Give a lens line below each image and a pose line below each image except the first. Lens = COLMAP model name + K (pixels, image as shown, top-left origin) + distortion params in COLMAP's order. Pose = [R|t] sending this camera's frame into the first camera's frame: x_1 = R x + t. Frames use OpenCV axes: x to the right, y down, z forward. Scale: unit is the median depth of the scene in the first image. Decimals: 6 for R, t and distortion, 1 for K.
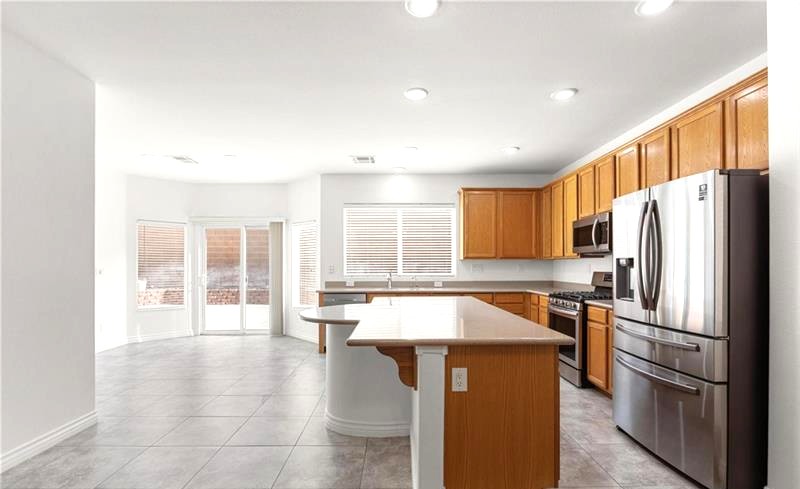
lens RADIAL K [[372.3, 0, 398.5], [0, 372.3, 265.2], [0, 0, 1]] dist [0.000752, -0.000270]
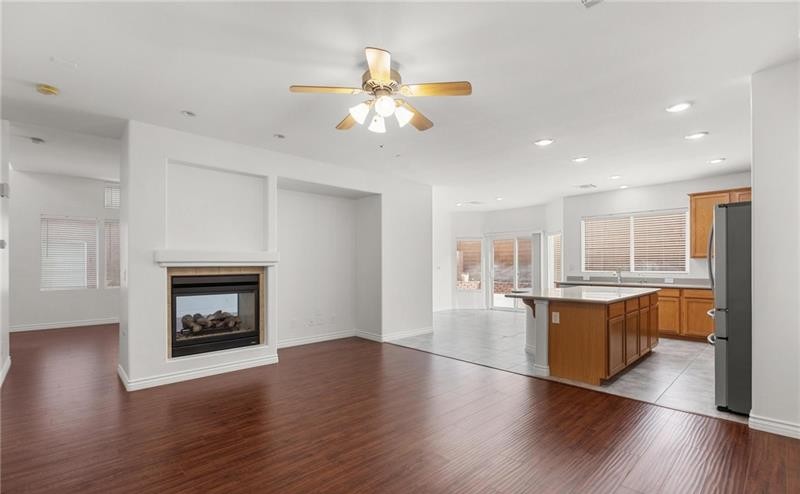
lens RADIAL K [[368.9, 0, 400.0], [0, 368.9, 247.0], [0, 0, 1]] dist [-0.000190, -0.000026]
pose [[0.691620, -0.035411, -0.721393, 0.375525], [0.003168, 0.998937, -0.045998, -0.002440], [0.722255, 0.029528, 0.690996, -0.392202]]
